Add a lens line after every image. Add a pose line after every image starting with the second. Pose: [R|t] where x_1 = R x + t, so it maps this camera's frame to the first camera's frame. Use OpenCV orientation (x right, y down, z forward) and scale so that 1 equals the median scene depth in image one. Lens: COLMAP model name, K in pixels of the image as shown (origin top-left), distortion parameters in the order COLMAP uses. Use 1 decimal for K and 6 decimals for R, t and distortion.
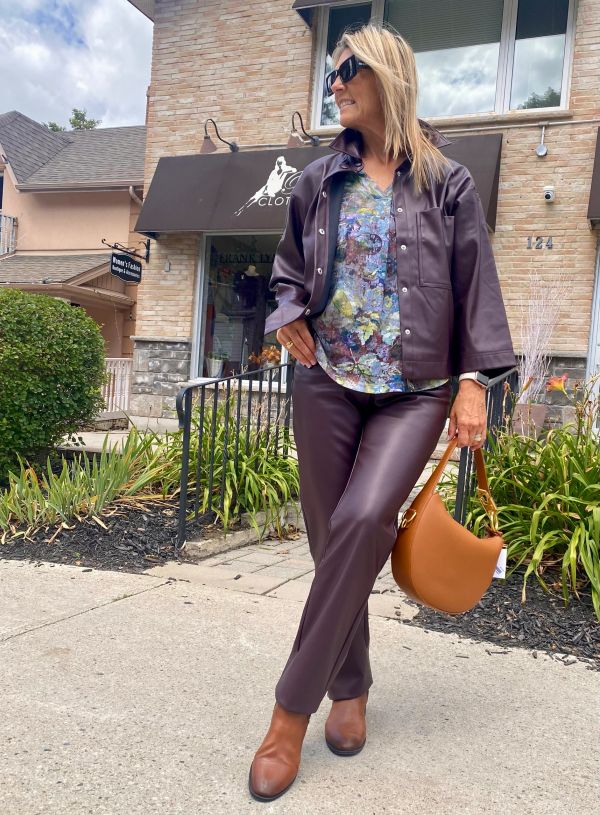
lens RADIAL K [[654.3, 0, 365.4], [0, 654.3, 445.0], [0, 0, 1]] dist [0.023364, -0.031023]
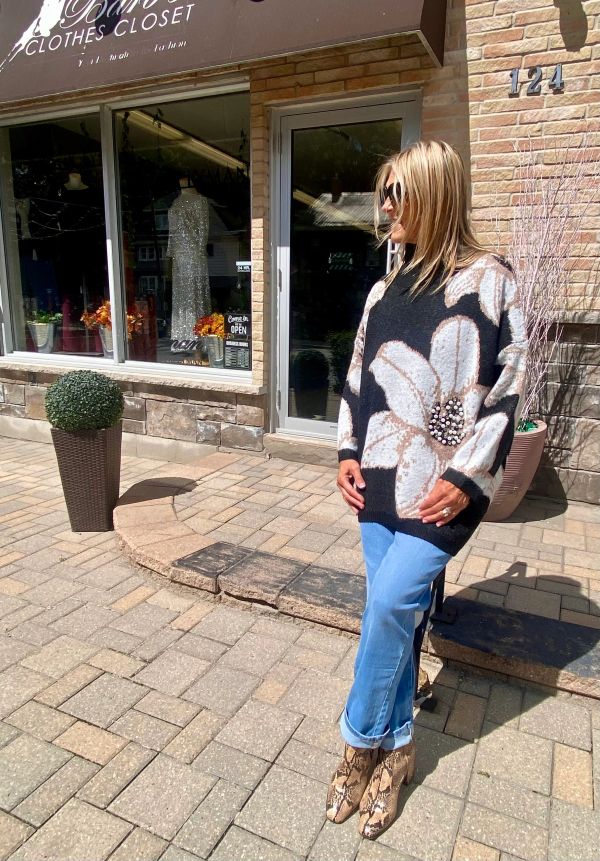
lens RADIAL K [[512.7, 0, 351.2], [0, 512.7, 421.6], [0, 0, 1]] dist [0.016736, -0.016920]
pose [[0.998839, -0.033233, -0.034862, 0.128910], [0.038273, 0.987077, 0.155610, -0.119743], [0.029240, -0.156763, 0.987203, 0.557107]]
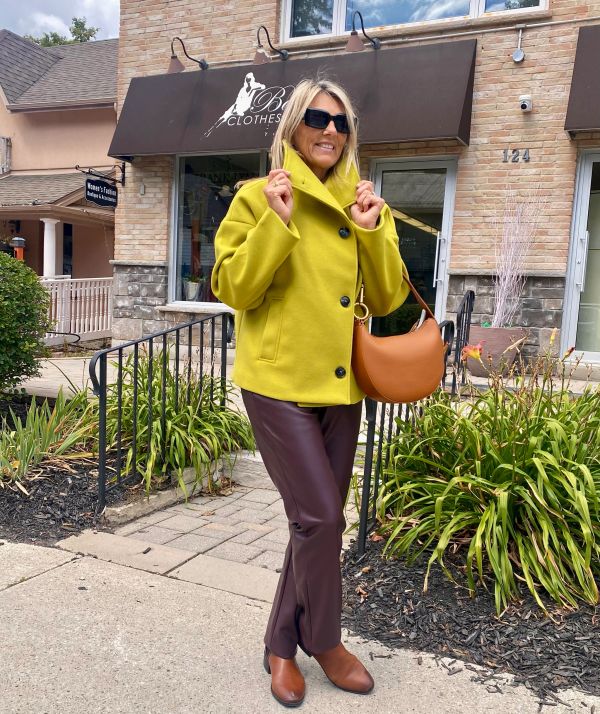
lens RADIAL K [[646.8, 0, 319.3], [0, 646.8, 388.2], [0, 0, 1]] dist [0.014225, -0.014895]
pose [[0.996995, -0.009374, -0.076892, 0.047636], [0.014302, 0.997861, 0.063790, -0.034199], [0.076129, -0.064698, 0.994997, 0.020213]]
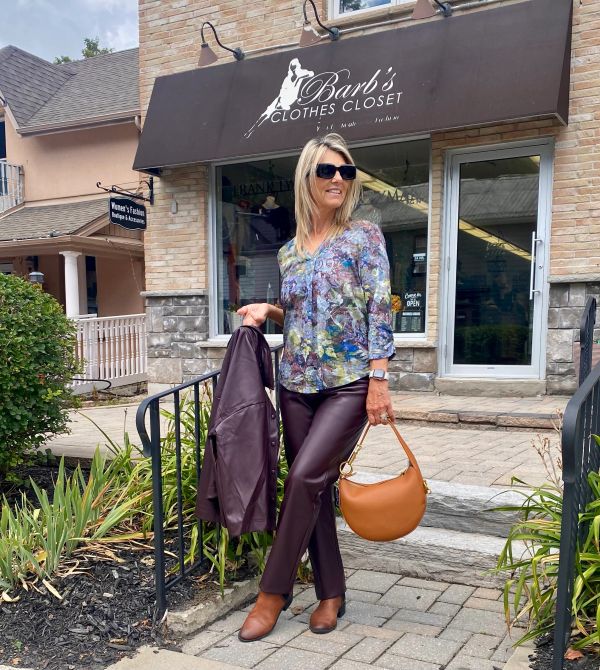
lens RADIAL K [[707.4, 0, 336.0], [0, 707.4, 433.0], [0, 0, 1]] dist [0.005294, 0.000000]
pose [[0.990901, -0.055980, -0.122400, 0.005900], [0.064794, 0.995492, 0.069257, -0.033301], [0.117971, -0.076557, 0.990062, 0.099643]]
